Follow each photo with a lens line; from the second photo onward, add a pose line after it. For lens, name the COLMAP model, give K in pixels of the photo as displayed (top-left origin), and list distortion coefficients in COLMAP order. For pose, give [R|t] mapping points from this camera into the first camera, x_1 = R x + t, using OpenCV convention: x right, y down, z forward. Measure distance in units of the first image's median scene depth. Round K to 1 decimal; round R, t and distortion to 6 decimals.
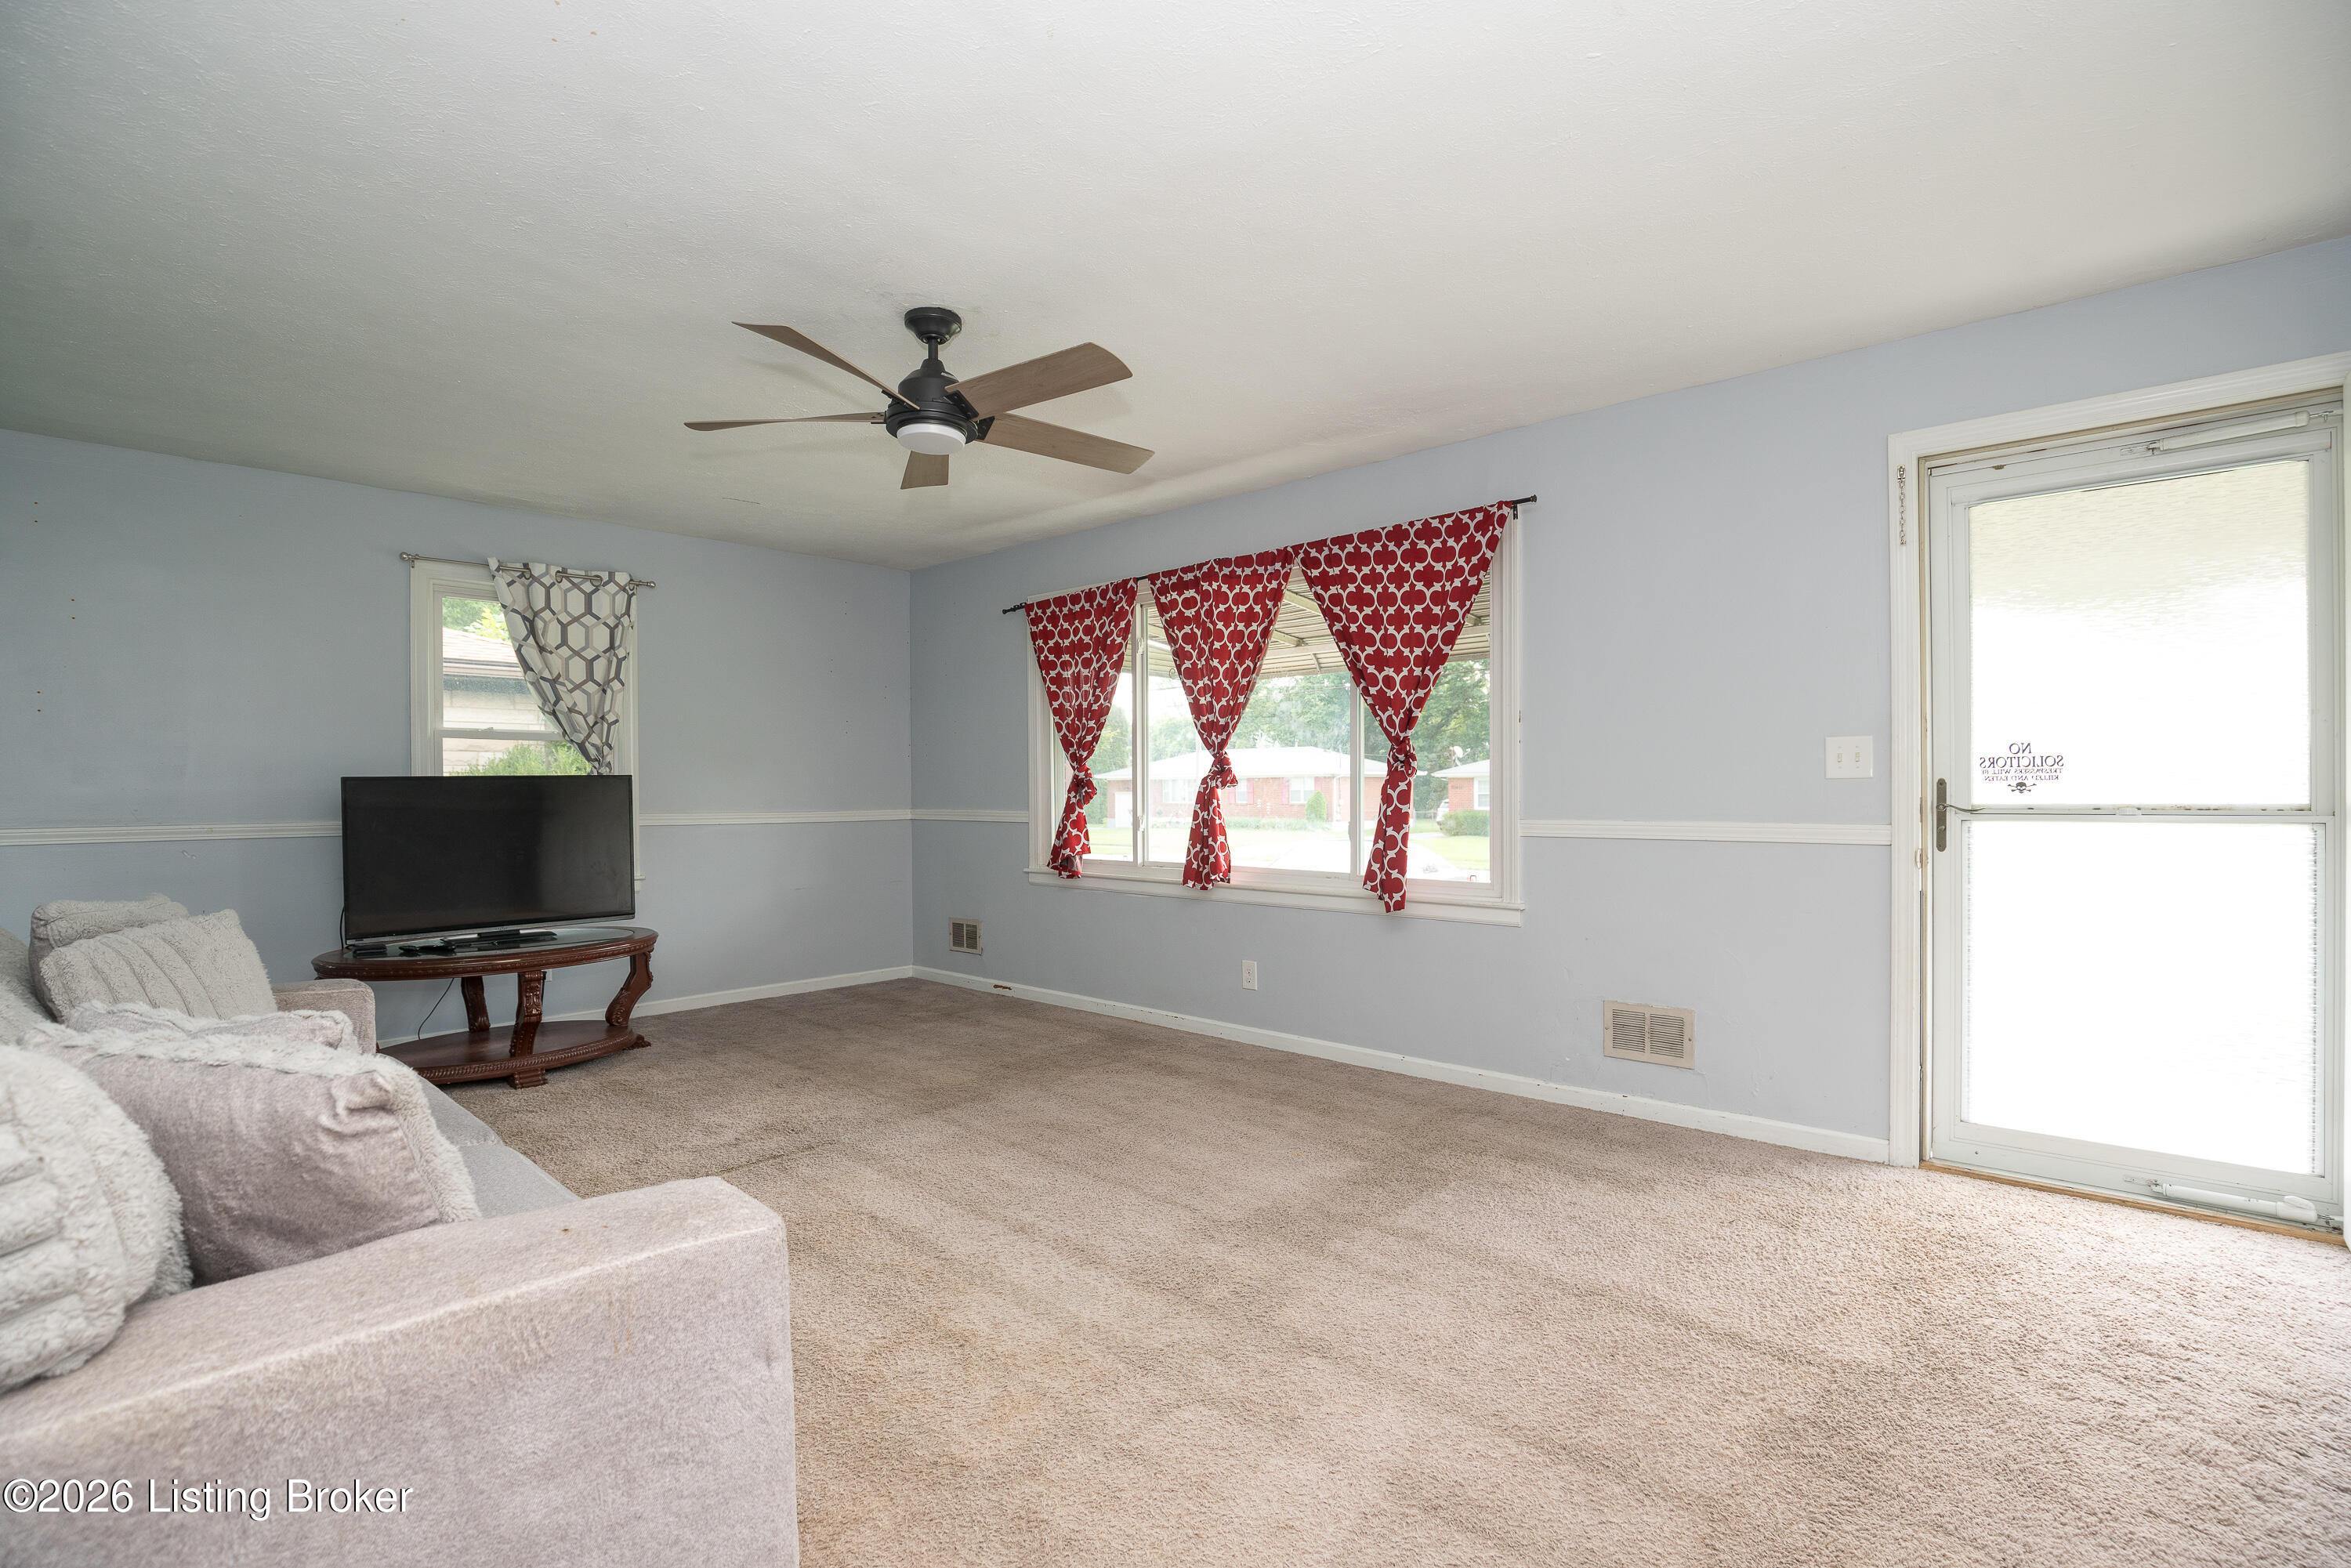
lens RADIAL K [[1096.8, 0, 1180.5], [0, 1096.8, 794.2], [0, 0, 1]] dist [-0.036816, 0.006563]
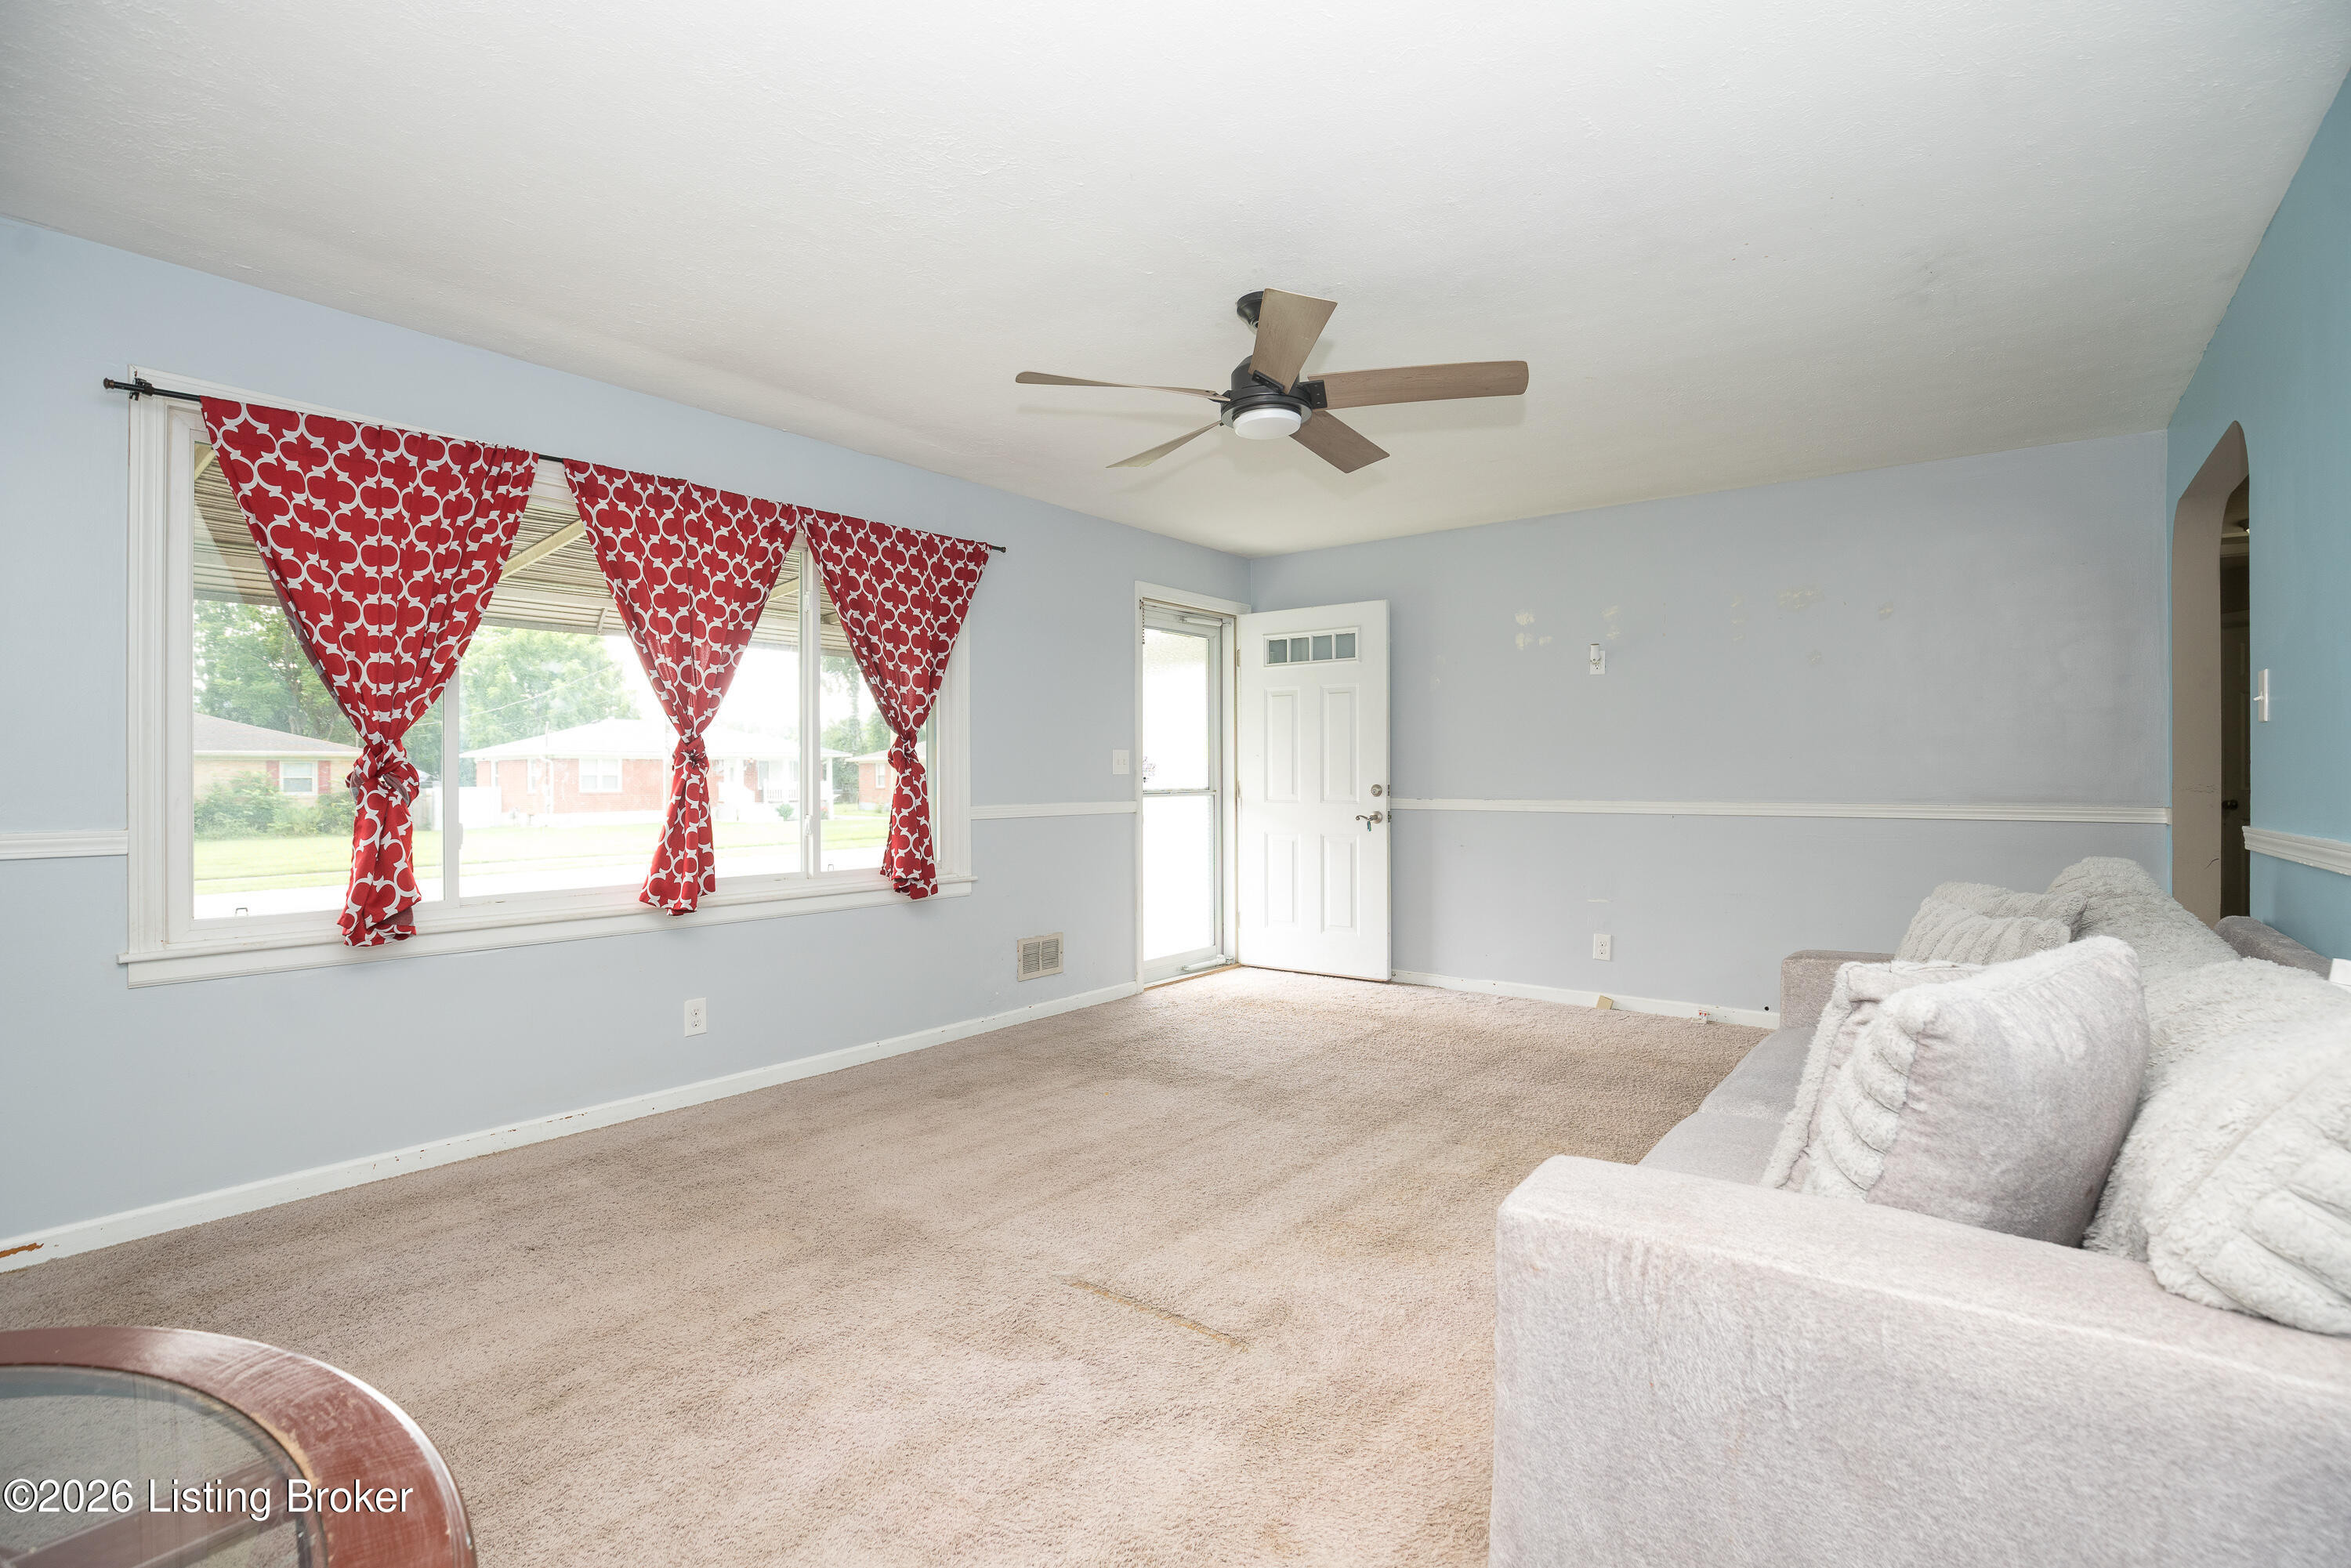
lens RADIAL K [[1096.8, 0, 1155.2], [0, 1096.8, 778.4], [0, 0, 1]] dist [-0.036816, 0.006563]
pose [[-0.072644, 0.006441, 0.997337, -0.847787], [0.009925, 0.999934, -0.005735, 0.001492], [-0.997309, 0.009482, -0.072704, 0.824581]]
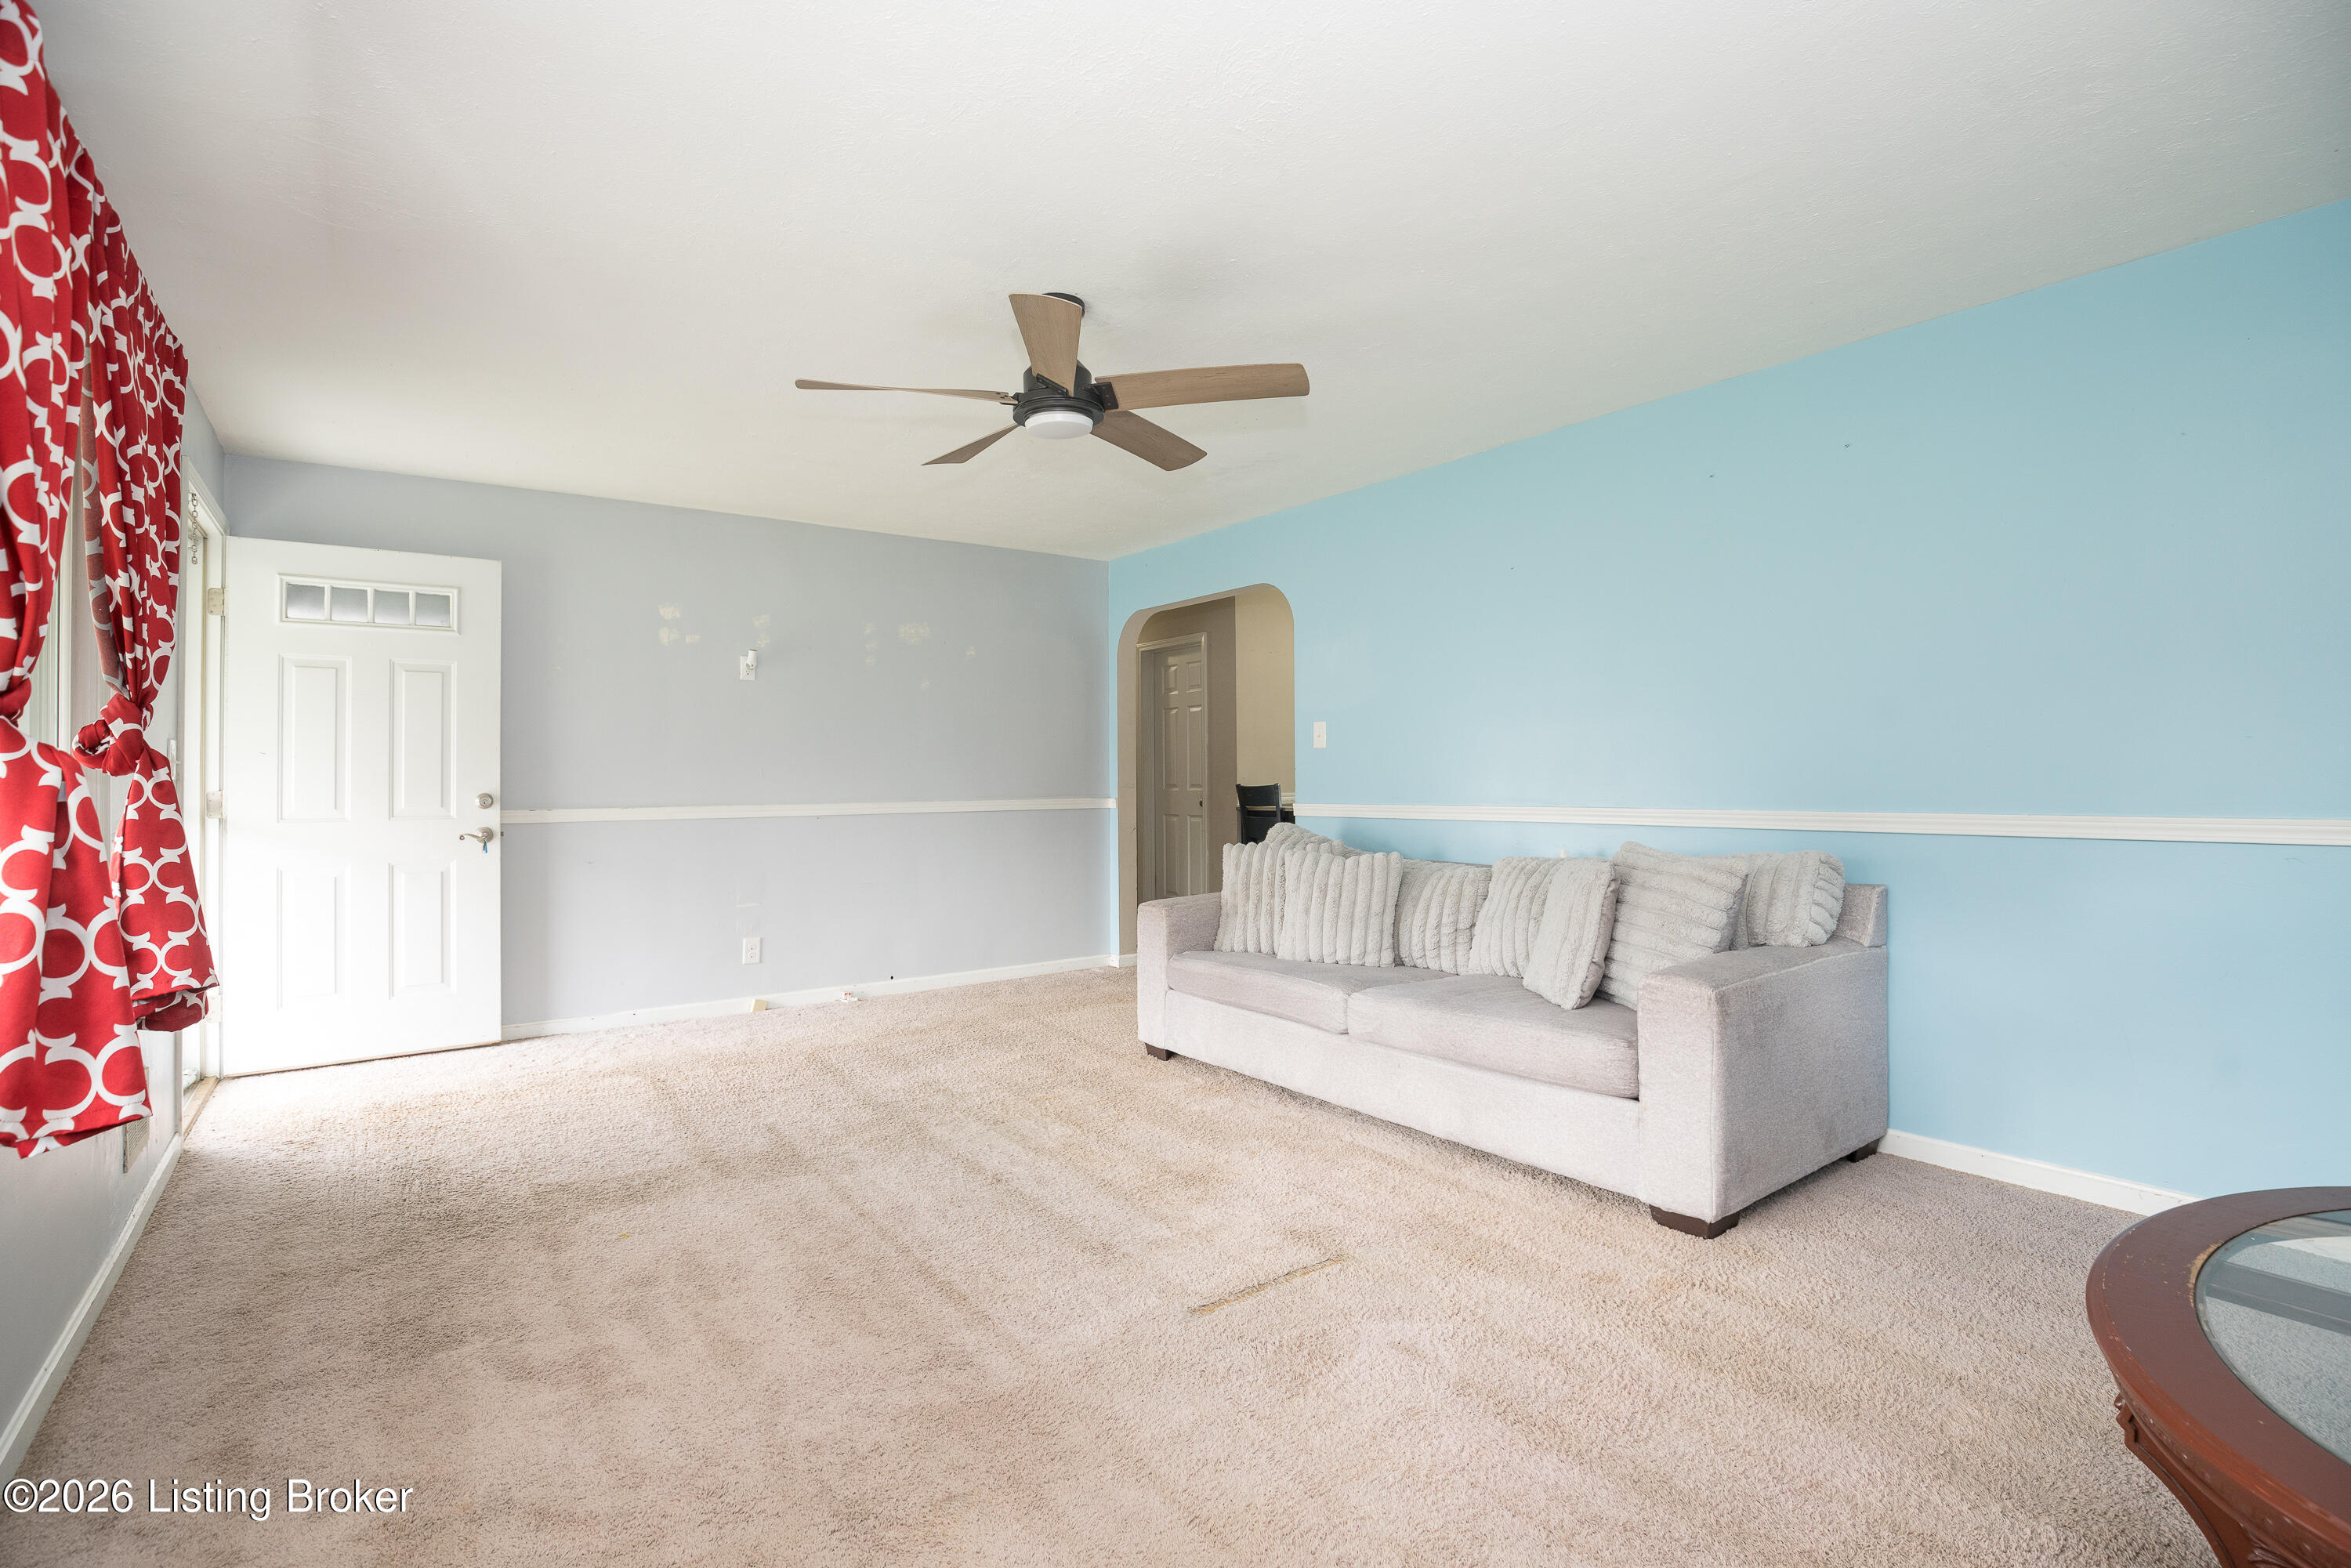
lens RADIAL K [[1096.8, 0, 1179.5], [0, 1096.8, 774.0], [0, 0, 1]] dist [-0.036816, 0.006563]
pose [[-0.981106, 0.015494, 0.192849, -0.364172], [0.016203, 0.999867, 0.002098, -0.005849], [-0.192791, 0.005183, -0.981226, 1.364573]]
